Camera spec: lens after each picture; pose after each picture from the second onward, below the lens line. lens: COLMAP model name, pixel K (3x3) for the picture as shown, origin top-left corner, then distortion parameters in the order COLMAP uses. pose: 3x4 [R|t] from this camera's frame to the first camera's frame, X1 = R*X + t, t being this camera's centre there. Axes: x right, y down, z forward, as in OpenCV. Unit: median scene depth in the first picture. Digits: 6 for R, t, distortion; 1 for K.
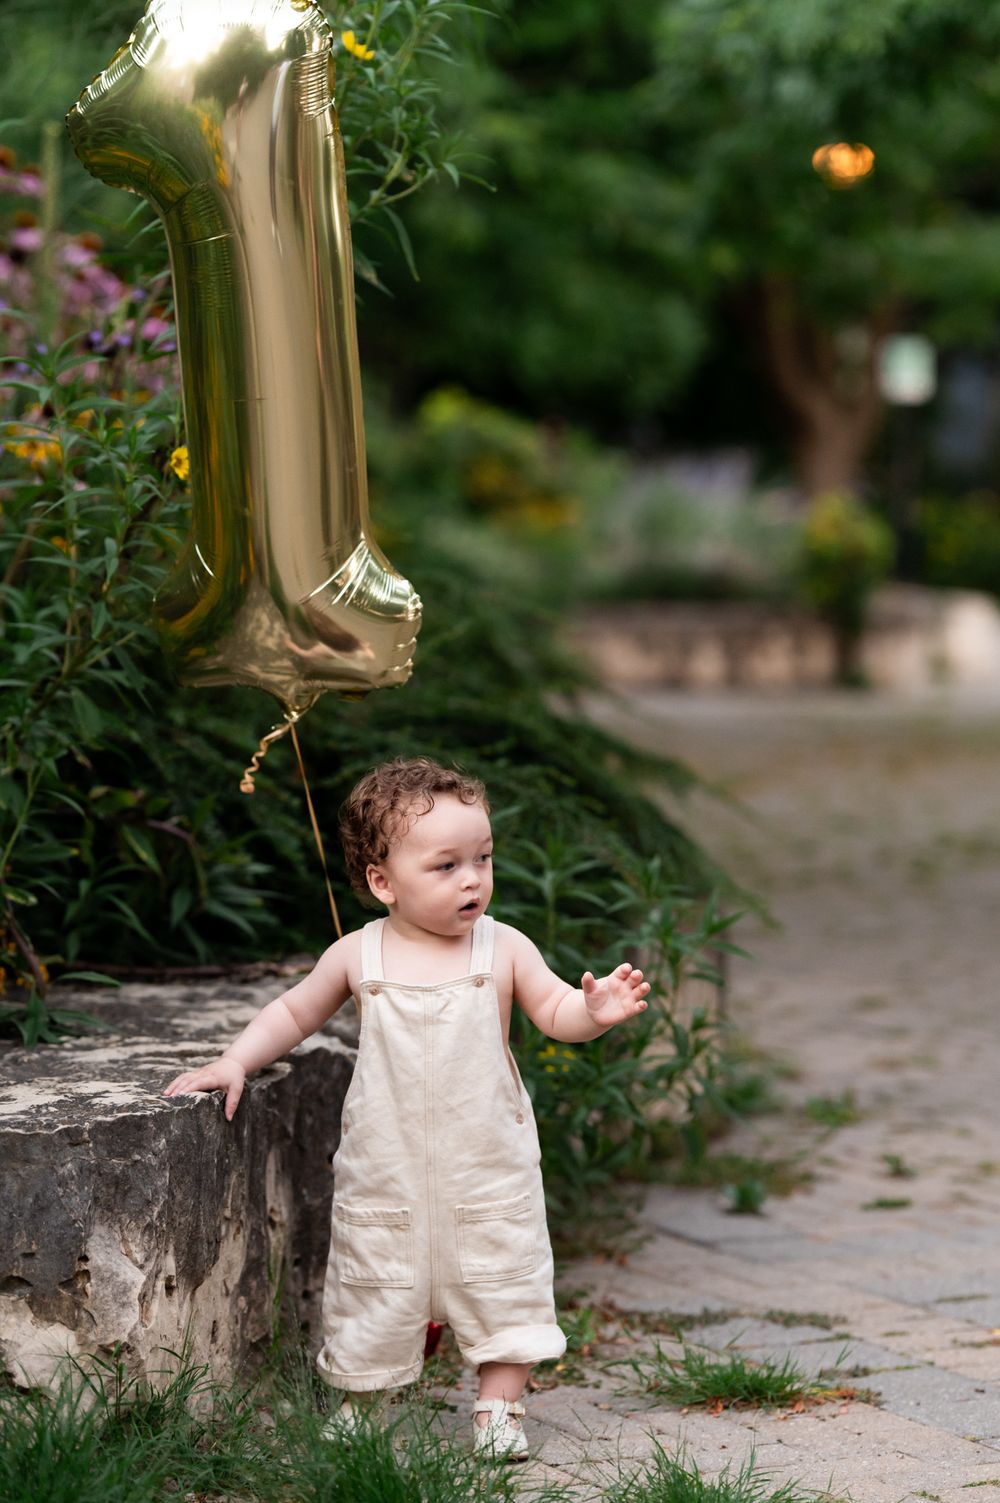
lens RADIAL K [[4372.6, 0, 512.3], [0, 4372.6, 761.1], [0, 0, 1]] dist [0.137227, 0.000000]
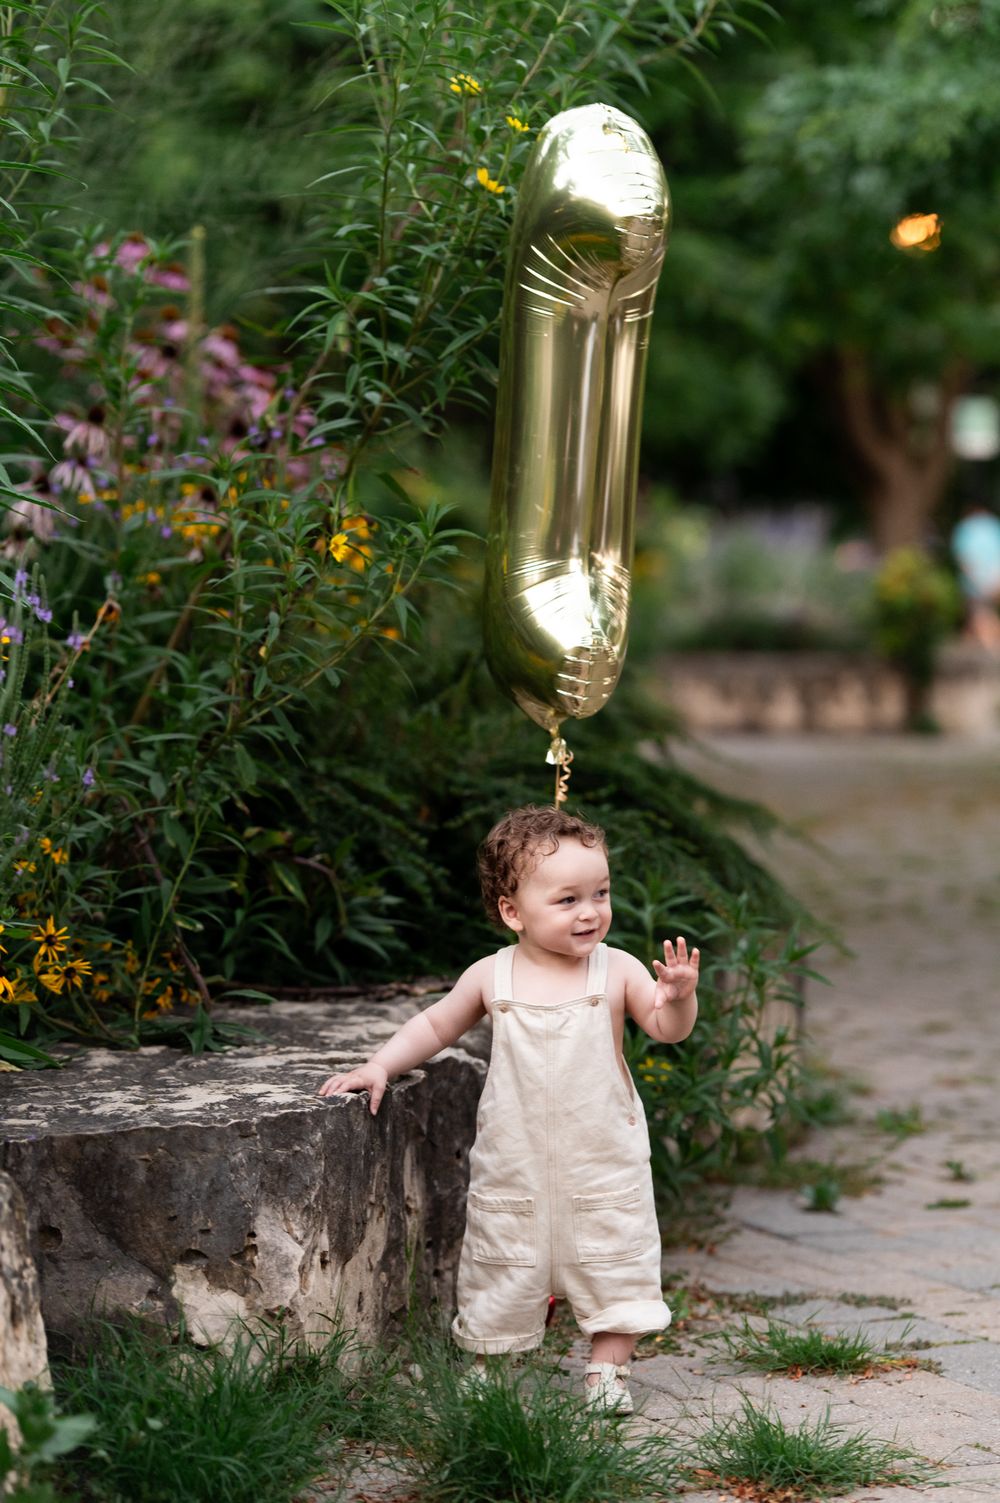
lens RADIAL K [[4372.6, 0, 483.2], [0, 4372.6, 749.3], [0, 0, 1]] dist [0.137227, 0.000000]
pose [[0.999724, 0.004555, -0.023048, -0.008504], [-0.004801, 0.999932, -0.010637, -0.002606], [0.022998, 0.010744, 0.999678, -0.132230]]
